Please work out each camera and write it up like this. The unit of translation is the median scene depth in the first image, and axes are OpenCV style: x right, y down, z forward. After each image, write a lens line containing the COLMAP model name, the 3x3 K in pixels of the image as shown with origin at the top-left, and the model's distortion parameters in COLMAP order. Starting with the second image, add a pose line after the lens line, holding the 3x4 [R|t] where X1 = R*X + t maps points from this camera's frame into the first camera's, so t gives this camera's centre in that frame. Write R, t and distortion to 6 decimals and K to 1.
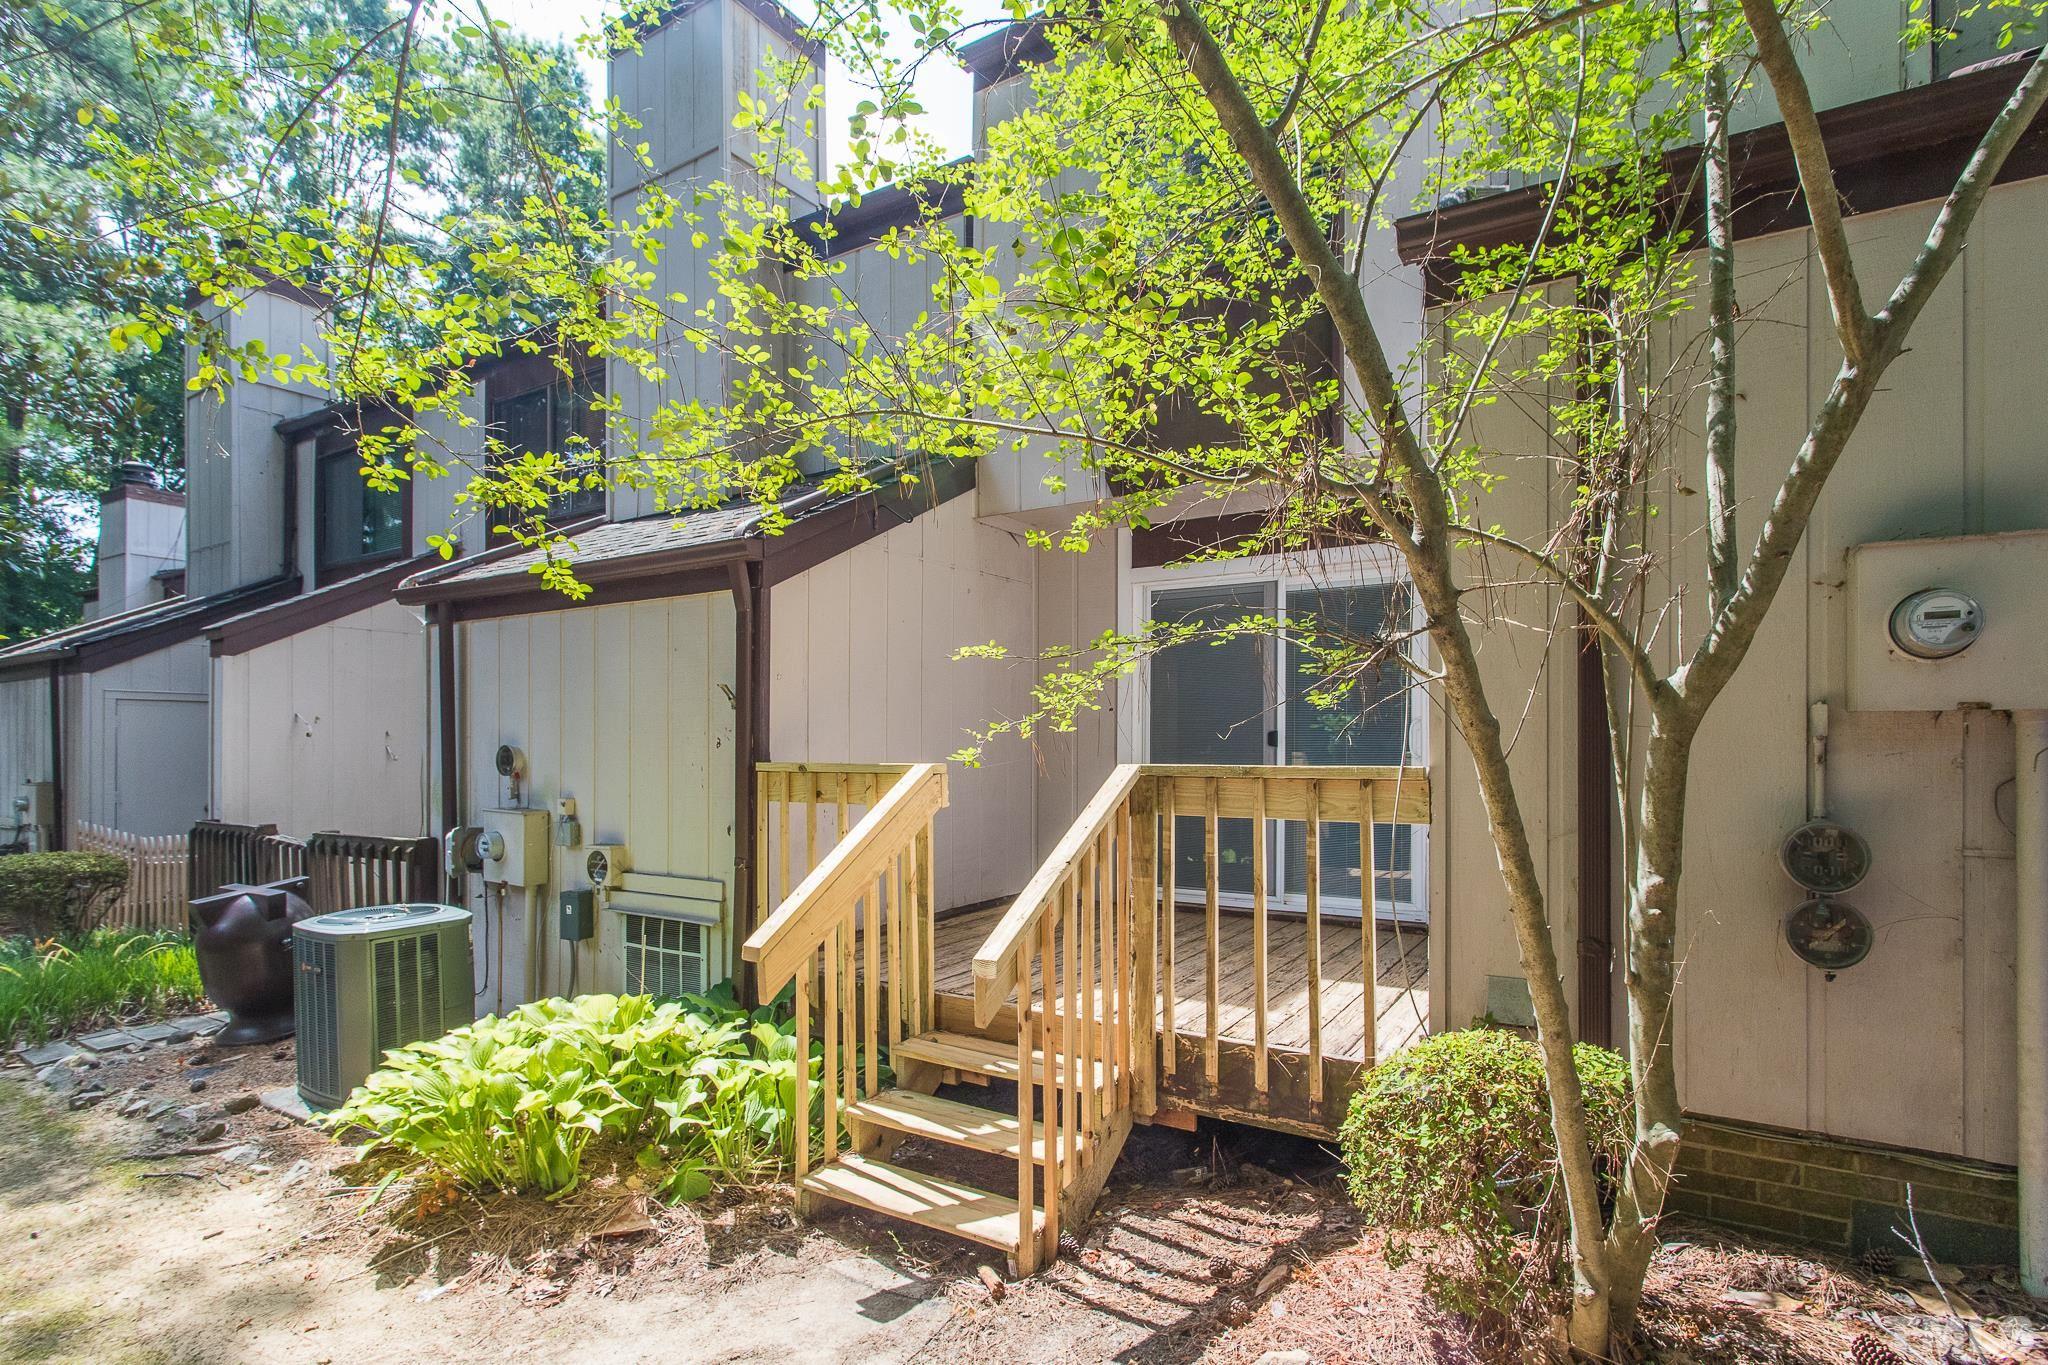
lens RADIAL K [[985.3, 0, 1029.1], [0, 985.3, 719.4], [0, 0, 1]] dist [0.001904, 0.001503]
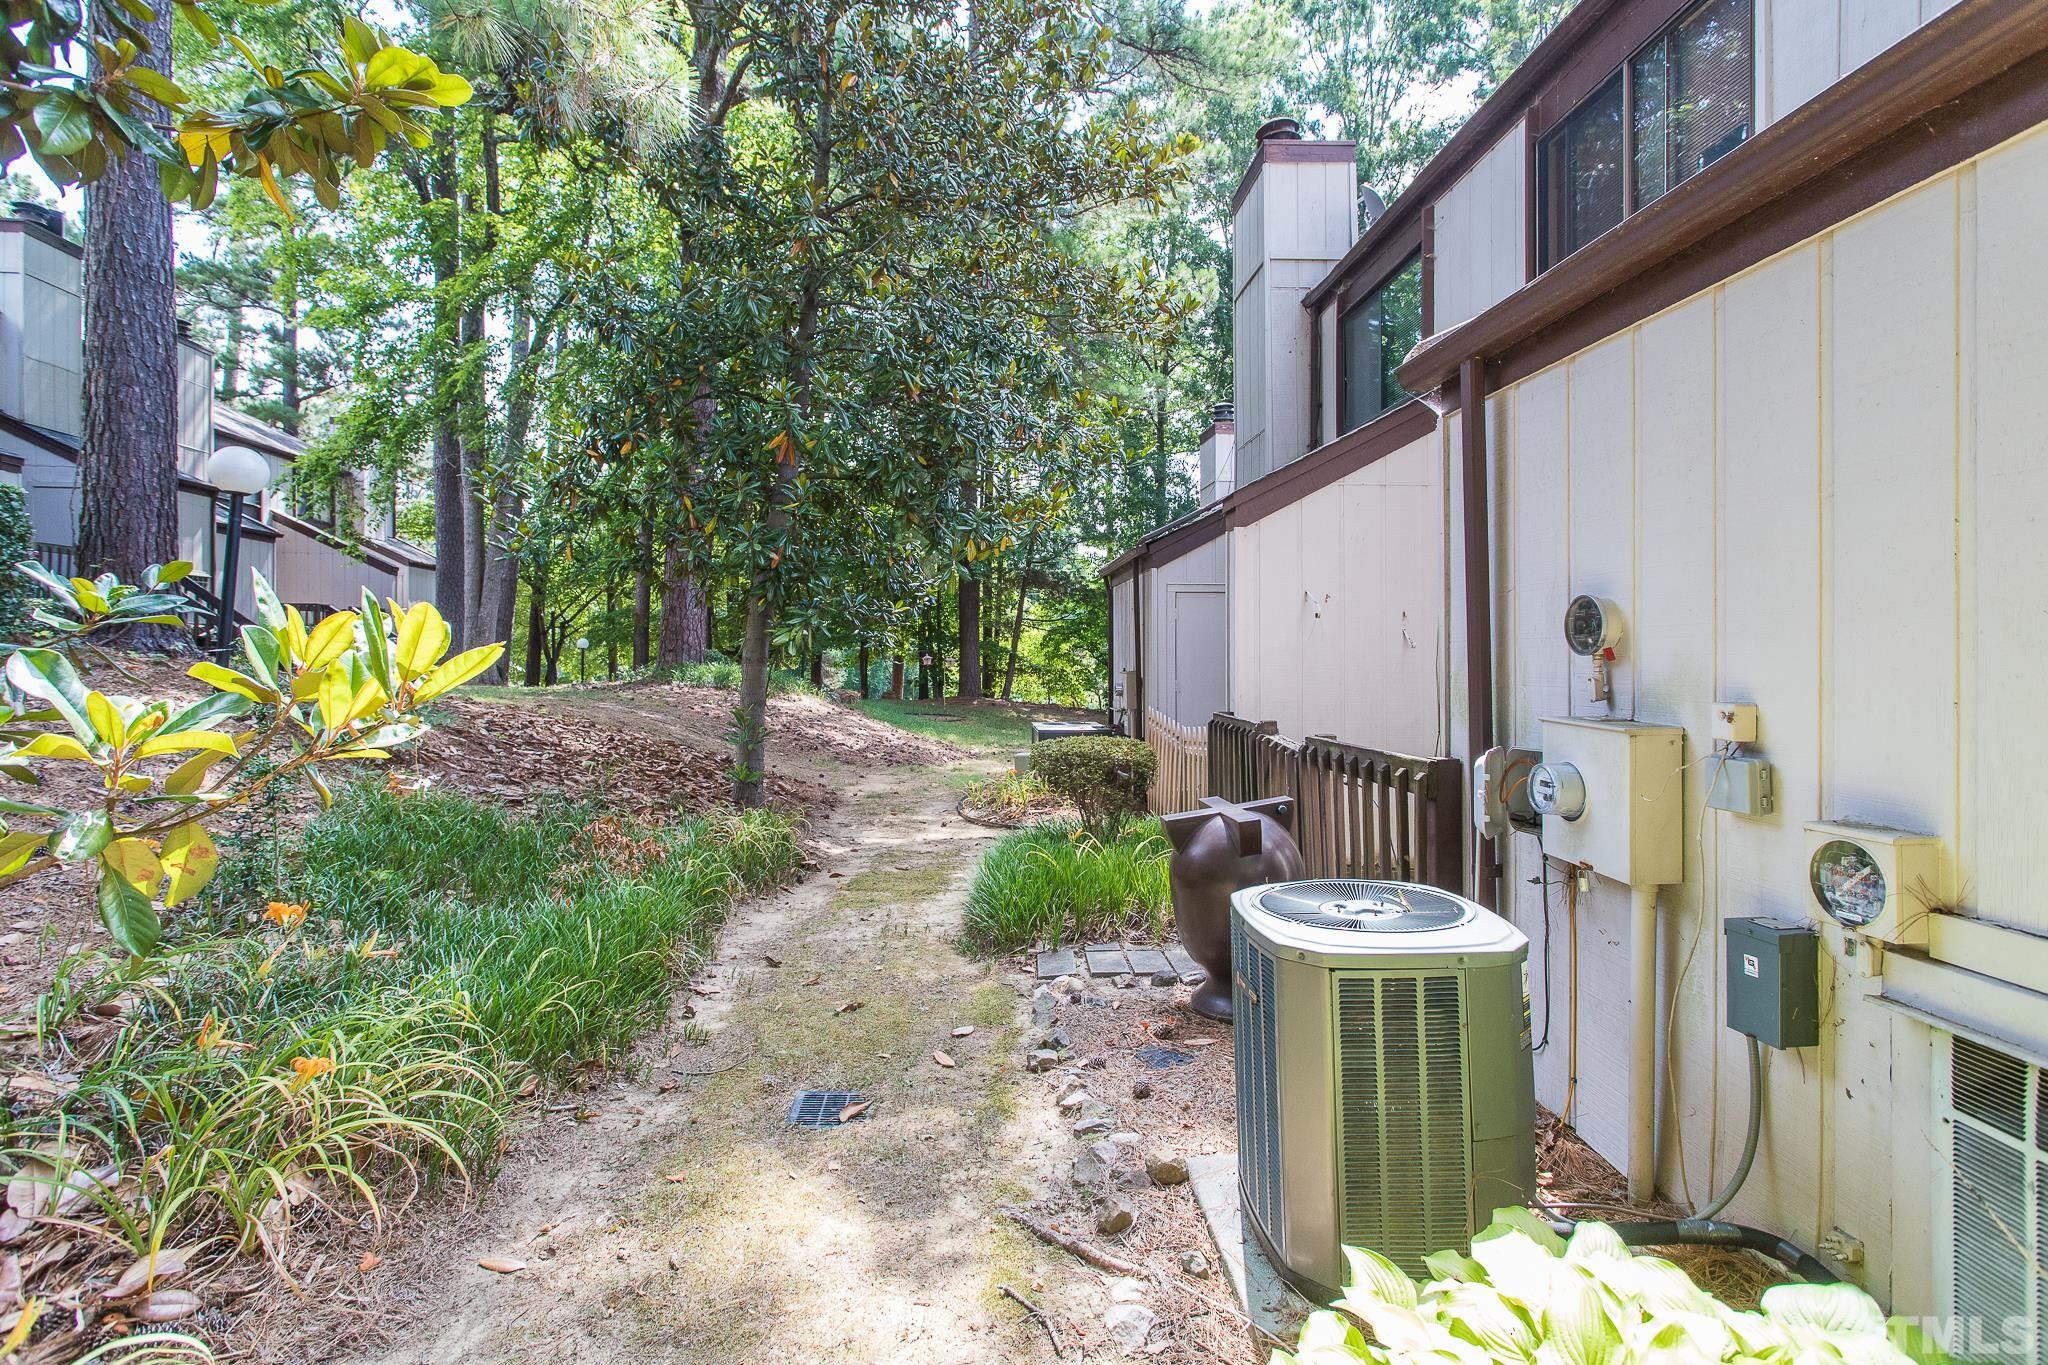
lens RADIAL K [[984.8, 0, 1022.9], [0, 984.8, 656.1], [0, 0, 1]] dist [0.006397, -0.001281]
pose [[0.570588, 0.006813, -0.821209, -0.284144], [0.013603, 0.999750, 0.017746, 0.045934], [0.821124, -0.021296, 0.570352, 0.481221]]
